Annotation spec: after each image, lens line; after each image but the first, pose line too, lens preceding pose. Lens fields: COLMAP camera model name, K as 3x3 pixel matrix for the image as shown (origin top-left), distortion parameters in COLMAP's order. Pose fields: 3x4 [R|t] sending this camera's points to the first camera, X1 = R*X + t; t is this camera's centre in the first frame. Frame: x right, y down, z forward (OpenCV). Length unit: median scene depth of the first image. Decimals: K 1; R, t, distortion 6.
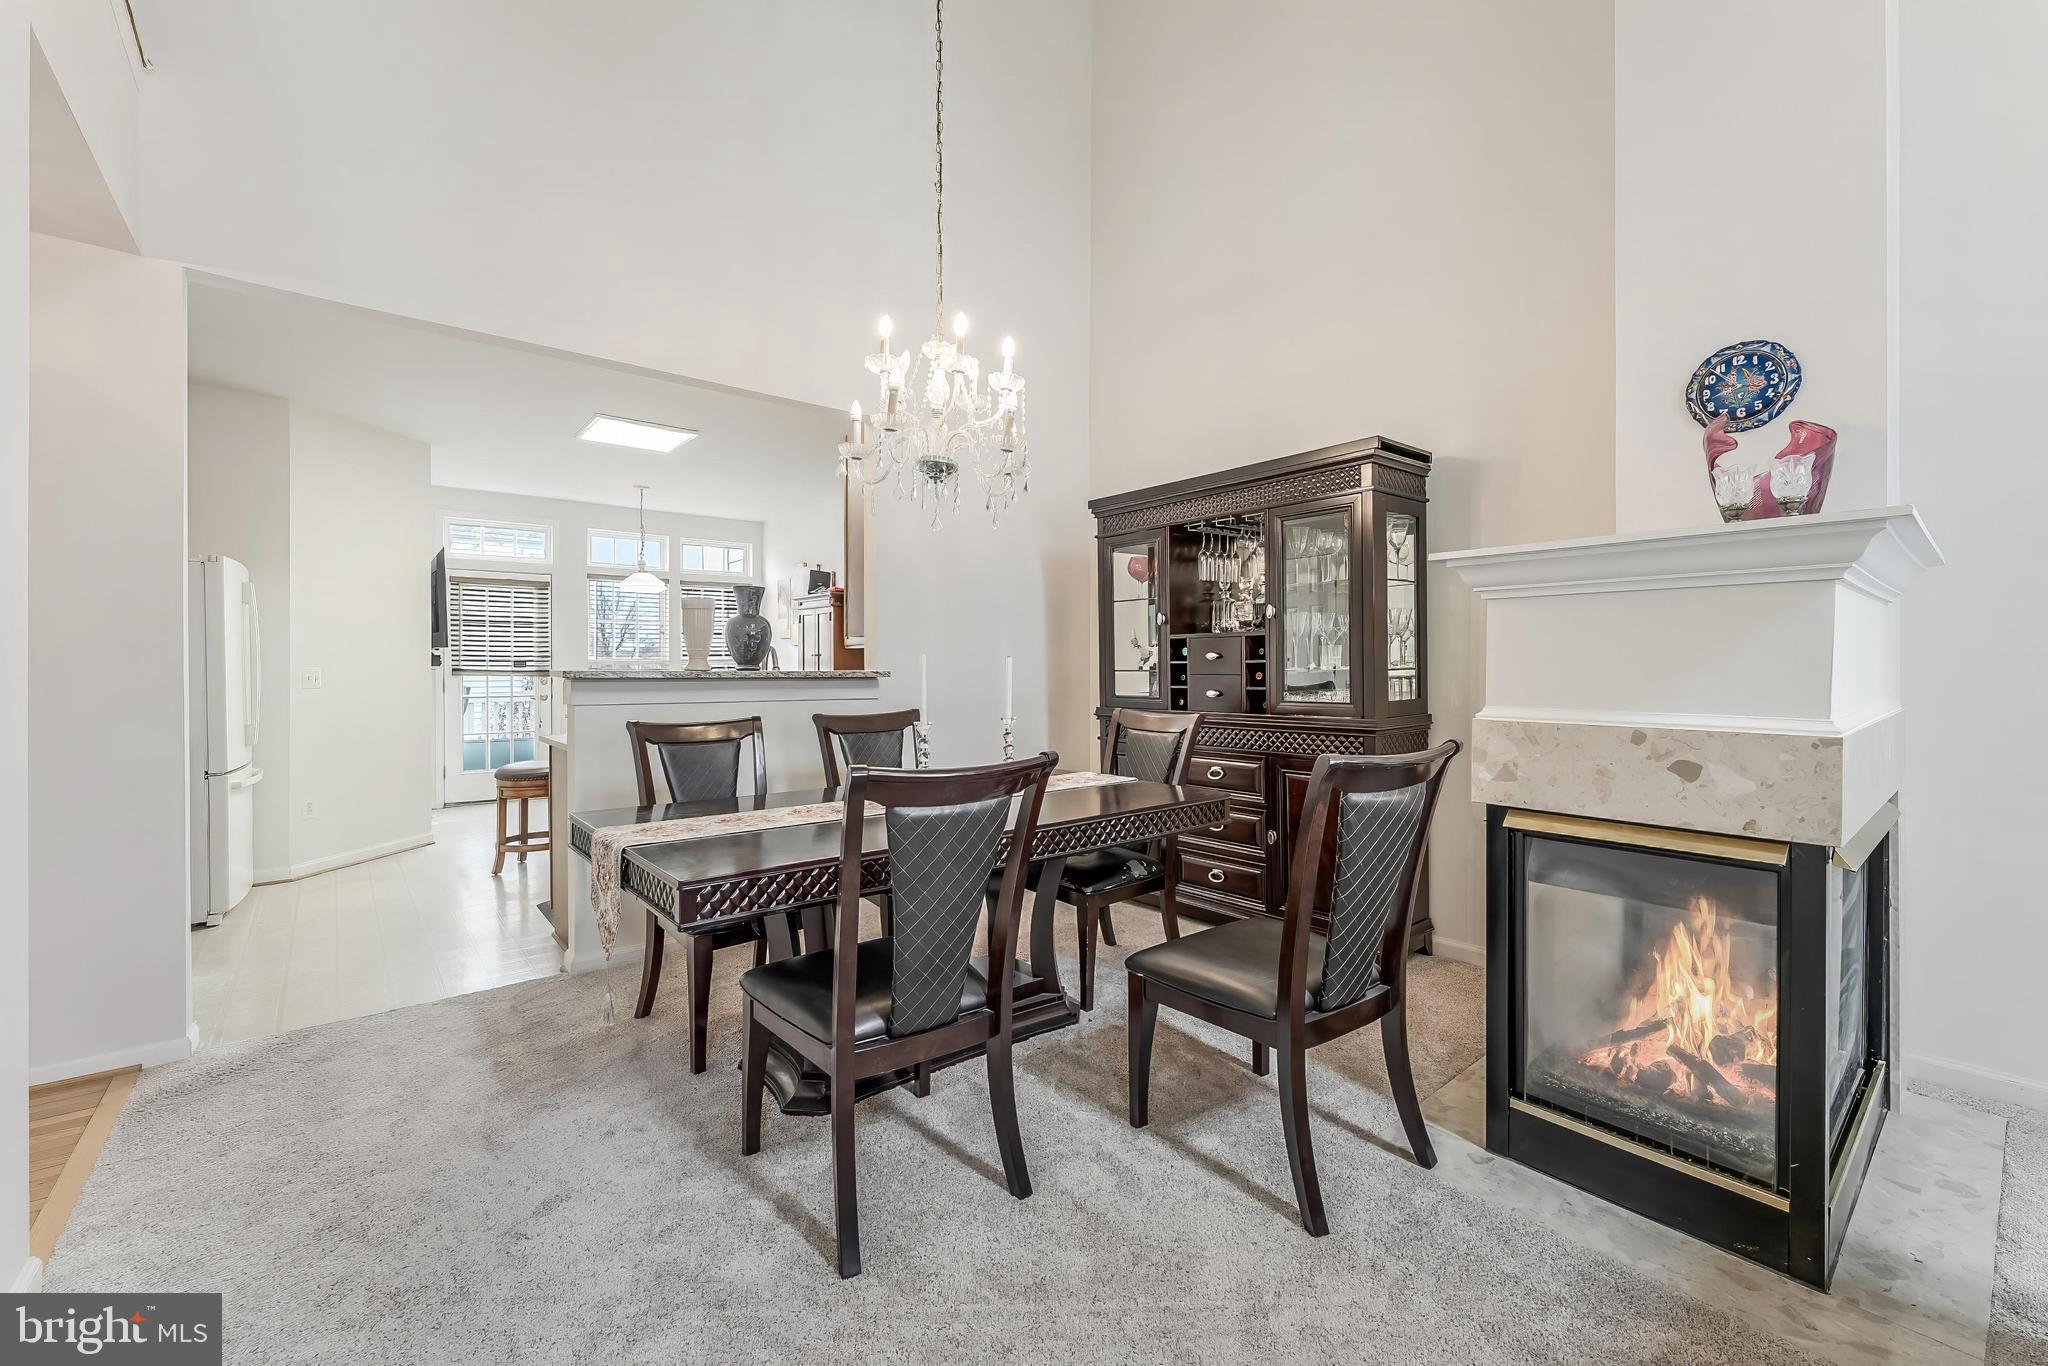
lens RADIAL K [[825.3, 0, 1028.4], [0, 825.3, 670.8], [0, 0, 1]] dist [0.000365, -0.000150]
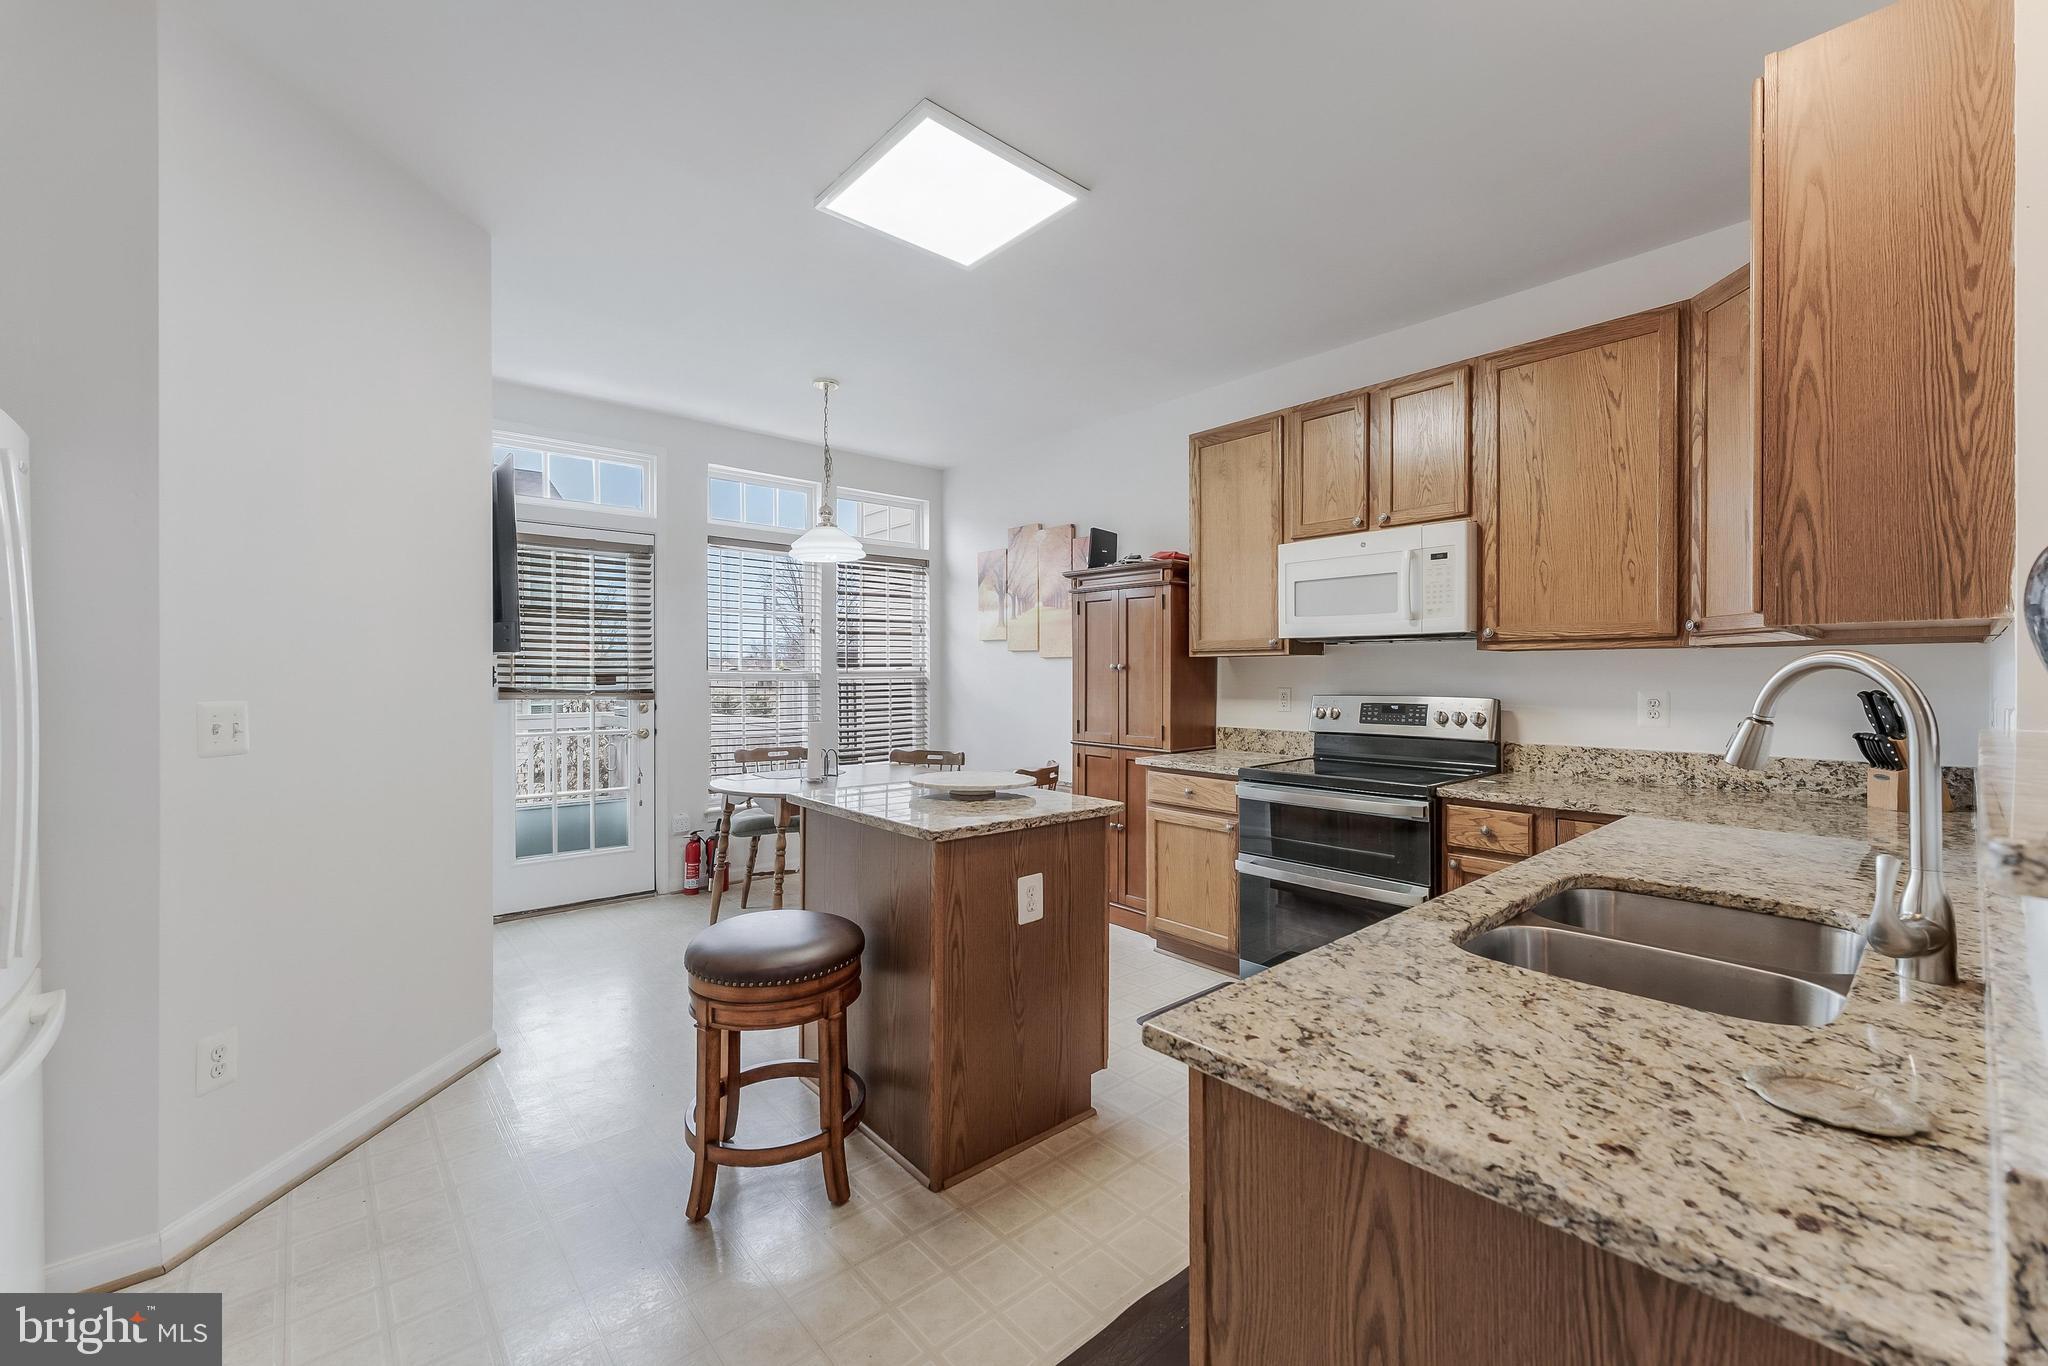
lens RADIAL K [[827.3, 0, 1025.1], [0, 827.3, 681.3], [0, 0, 1]] dist [0.000099, -0.000116]
pose [[0.999878, 0.003918, 0.015100, -0.315913], [-0.003997, 0.999978, 0.005227, -0.011477], [-0.015080, -0.005286, 0.999872, 0.382751]]
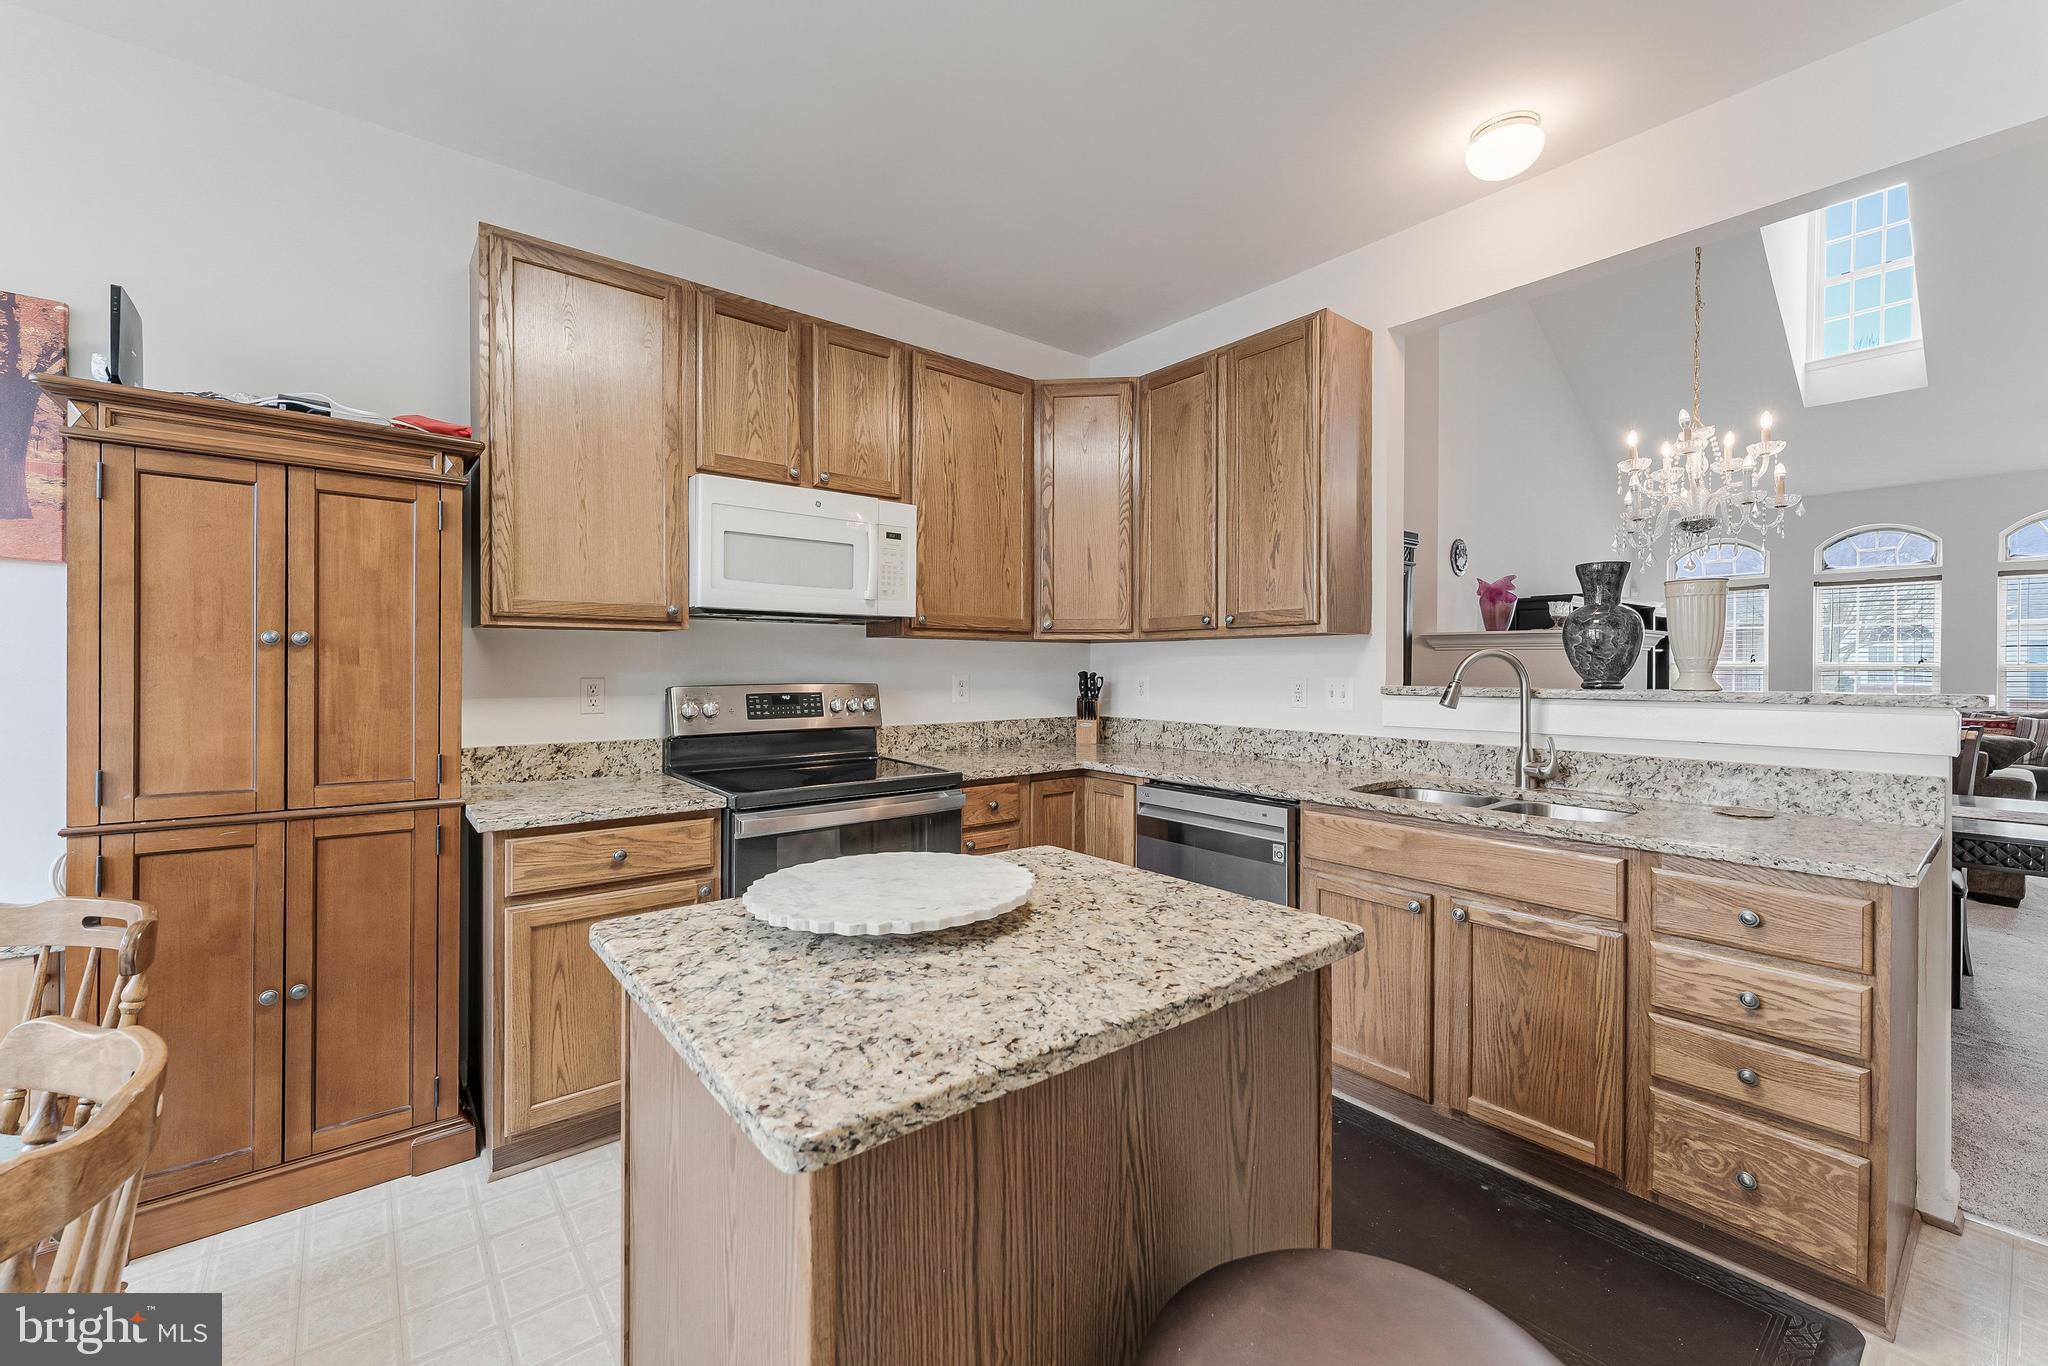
lens RADIAL K [[825.3, 0, 1028.4], [0, 825.3, 670.8], [0, 0, 1]] dist [0.000365, -0.000150]
pose [[0.016296, -0.005735, 0.999851, -0.494519], [-0.002135, 0.999981, 0.005770, -0.010667], [-0.999865, -0.002229, 0.016284, 0.718660]]
